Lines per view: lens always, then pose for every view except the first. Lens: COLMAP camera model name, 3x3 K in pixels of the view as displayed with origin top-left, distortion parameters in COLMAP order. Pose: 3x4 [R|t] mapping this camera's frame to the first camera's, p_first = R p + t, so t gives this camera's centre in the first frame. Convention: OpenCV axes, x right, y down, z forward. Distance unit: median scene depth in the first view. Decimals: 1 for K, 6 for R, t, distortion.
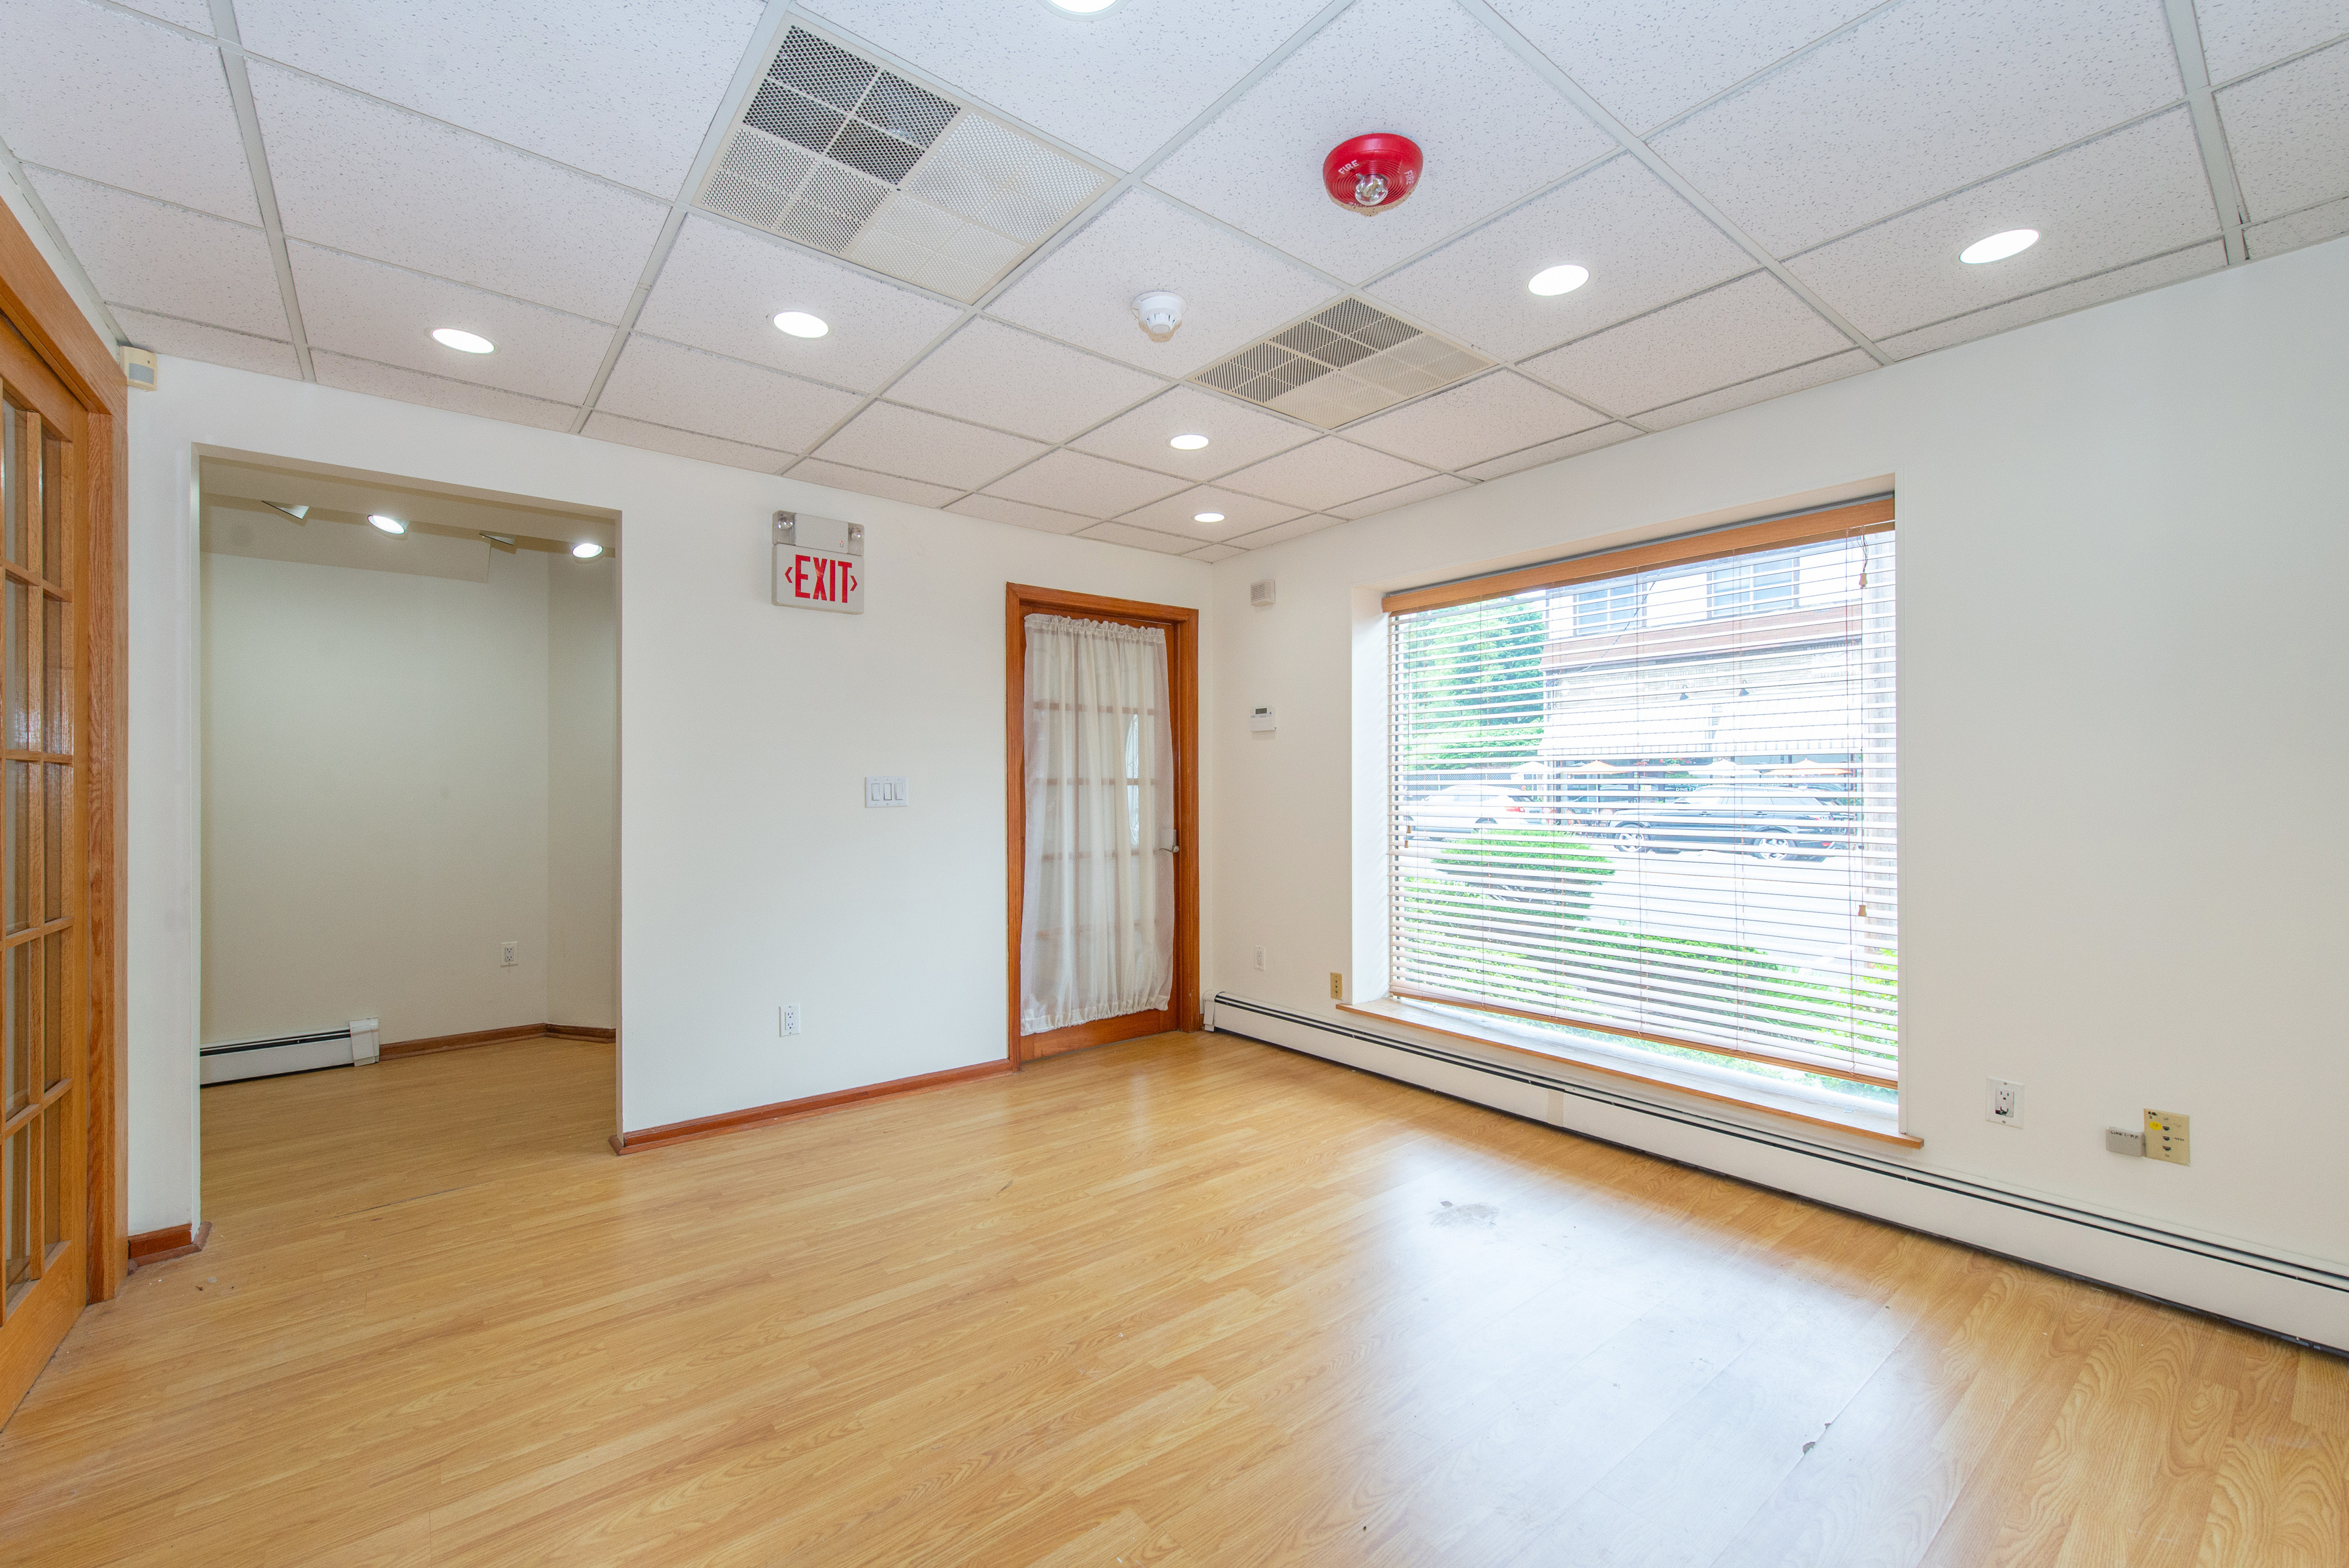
lens RADIAL K [[960.7, 0, 1194.1], [0, 960.7, 786.4], [0, 0, 1]] dist [0.026003, -0.004525]
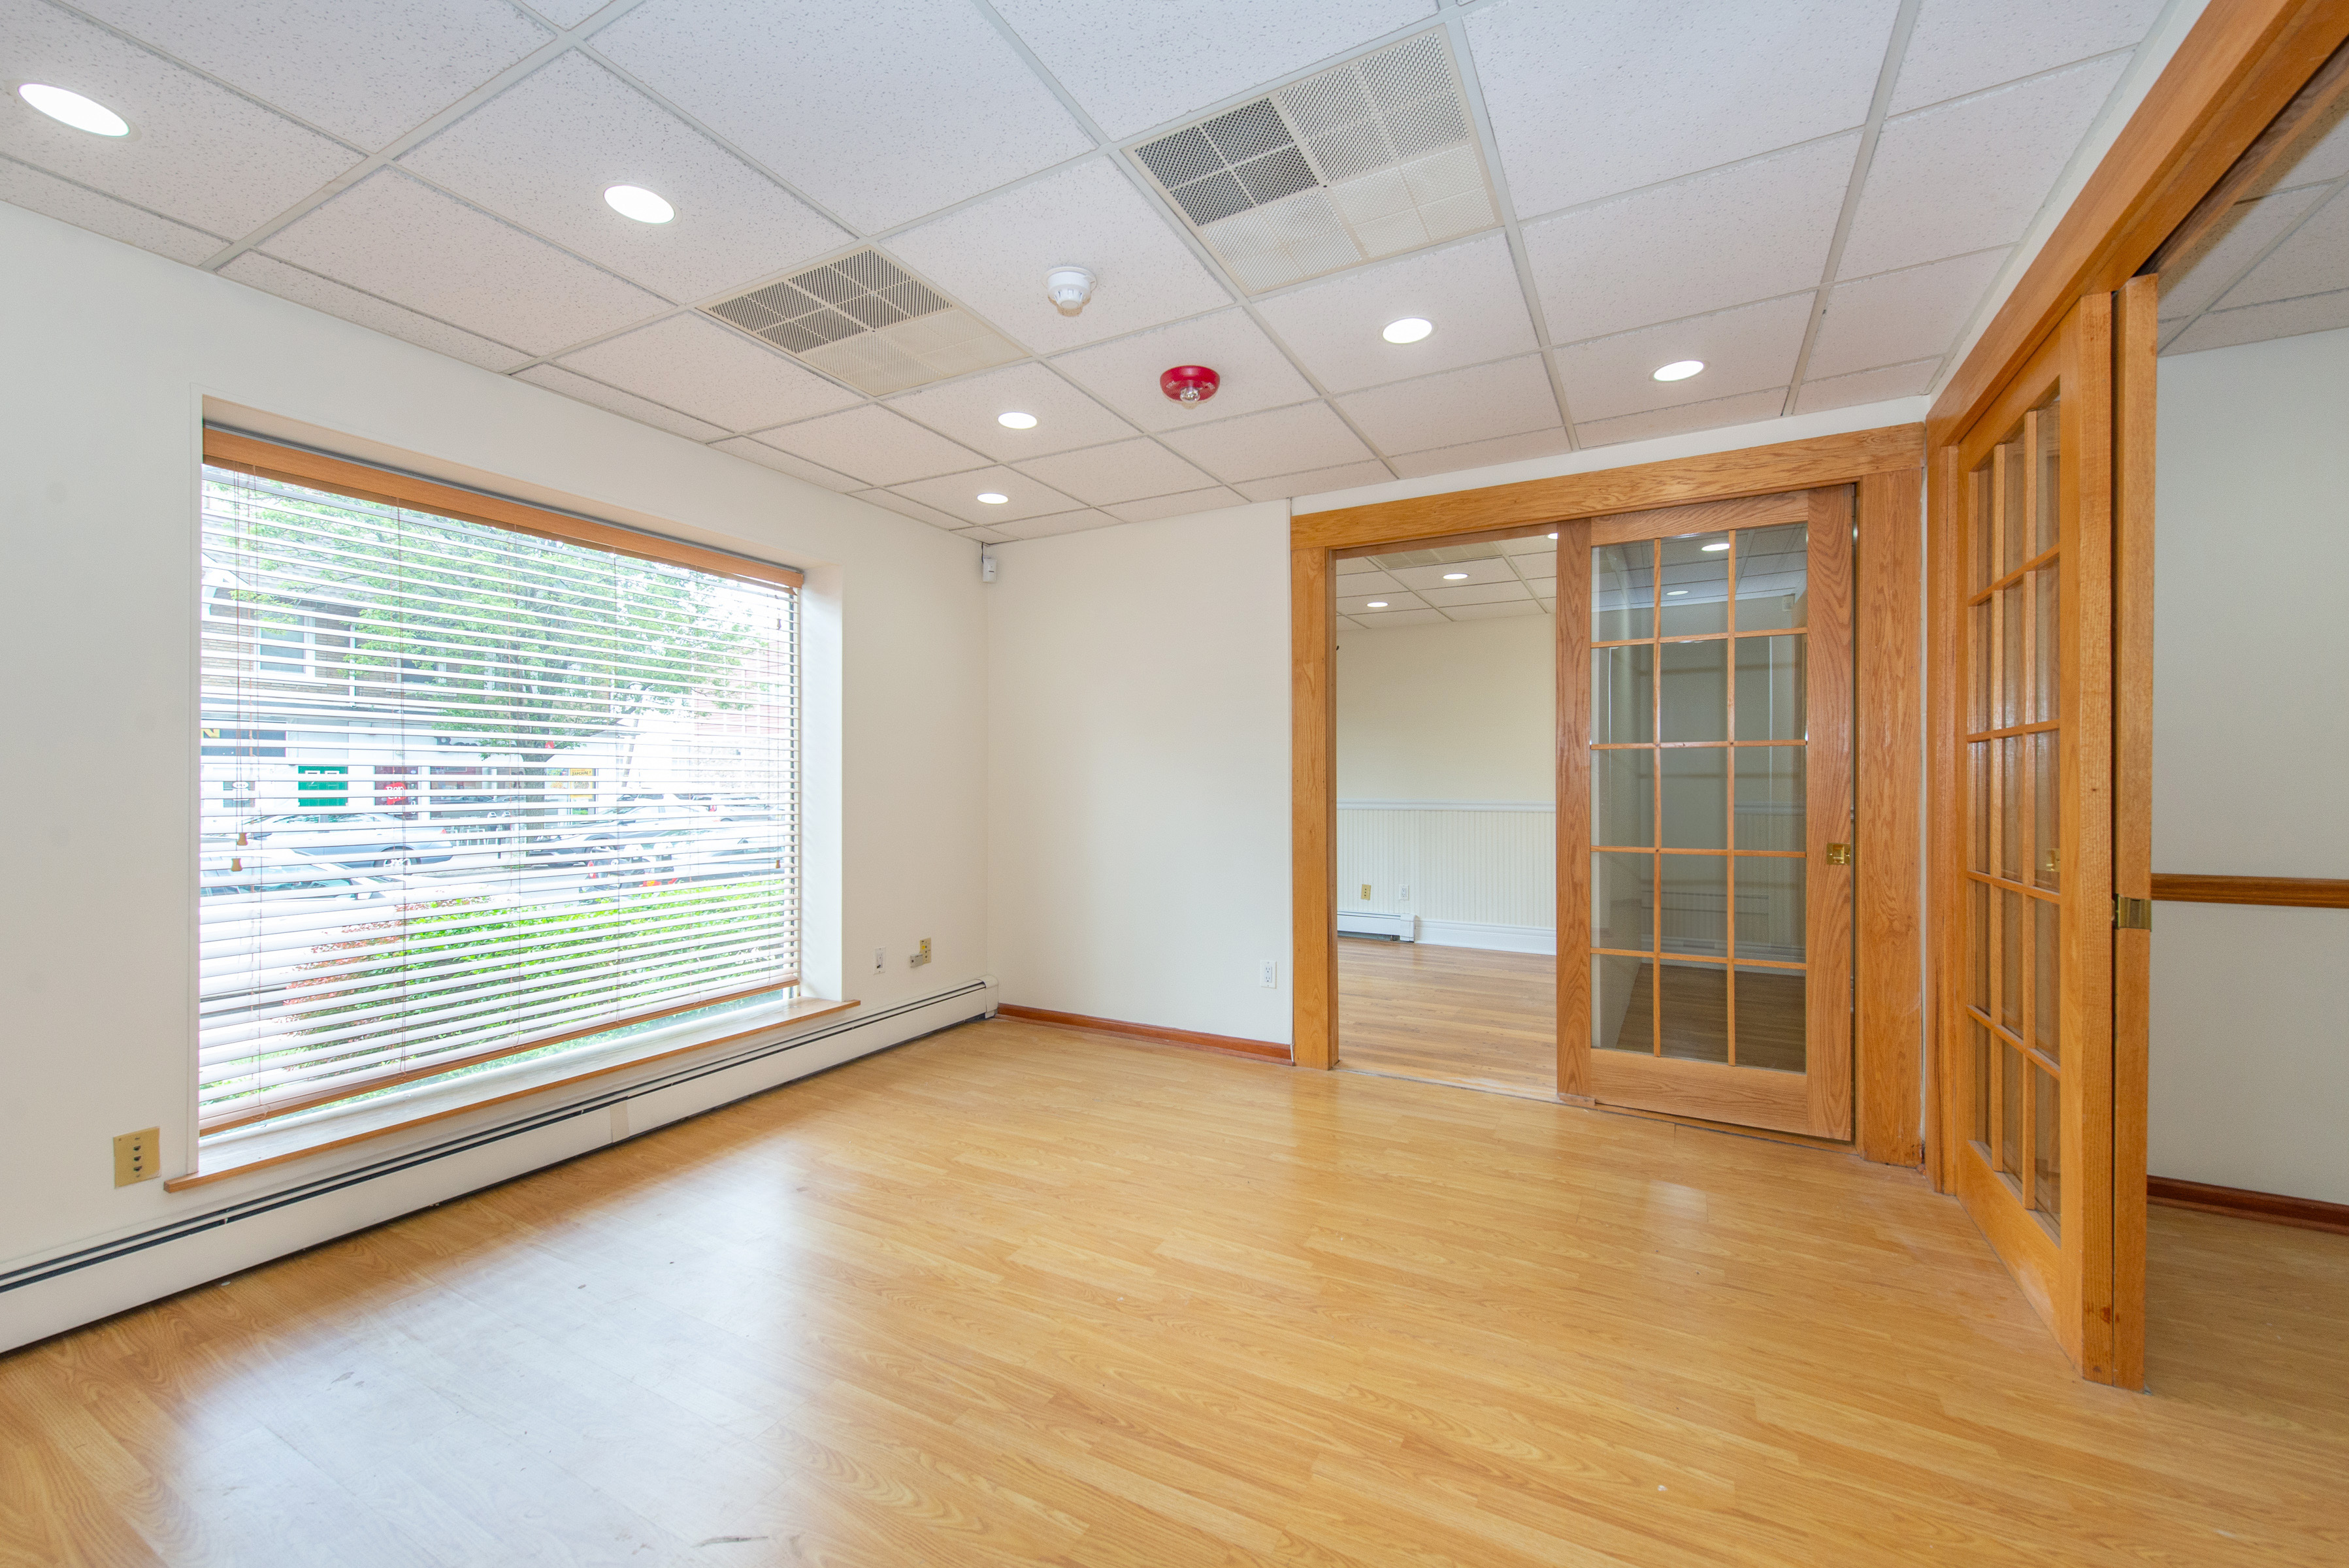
lens RADIAL K [[926.9, 0, 1191.9], [0, 926.9, 782.3], [0, 0, 1]] dist [0.033365, -0.000307]
pose [[-0.396600, 0.006936, 0.917965, -0.632756], [0.003105, 0.999976, -0.006214, 0.018575], [-0.917986, 0.000386, -0.396612, 0.825176]]
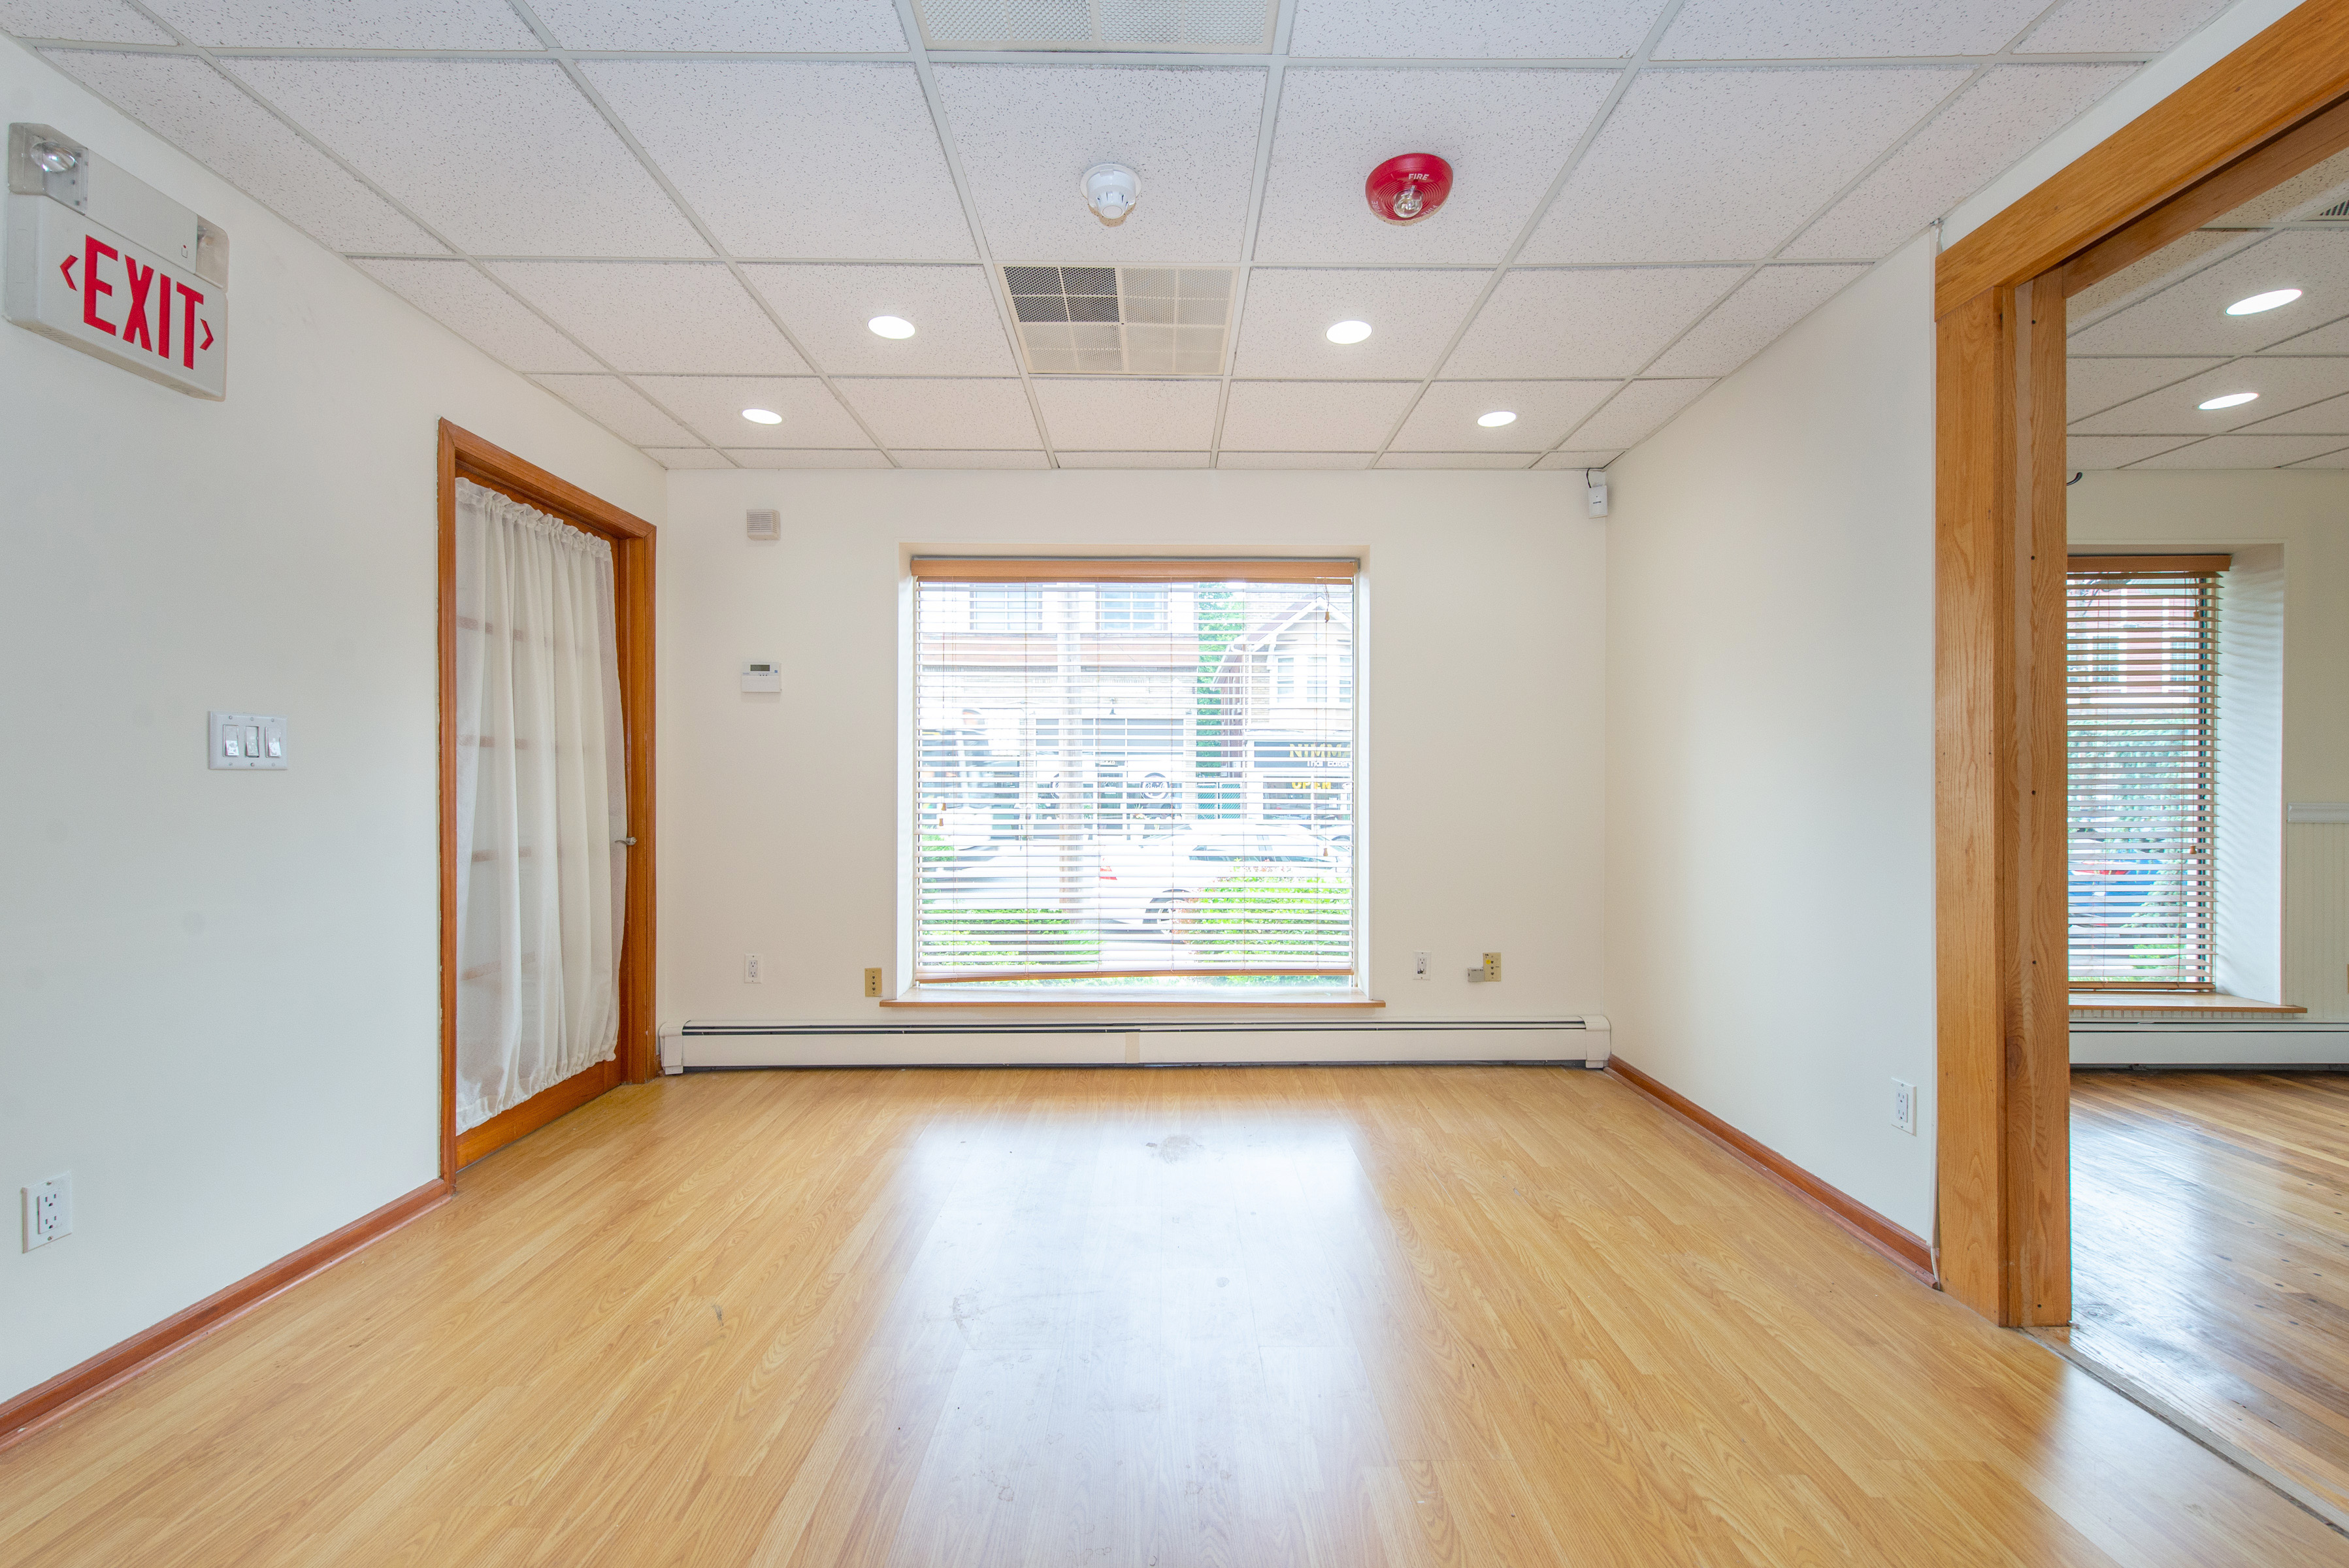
lens RADIAL K [[960.7, 0, 1156.7], [0, 960.7, 799.8], [0, 0, 1]] dist [0.026003, -0.004525]
pose [[0.621538, -0.005304, 0.783366, -0.456513], [-0.001226, 0.999969, 0.007742, 0.034598], [-0.783383, -0.005772, 0.621512, 0.272614]]
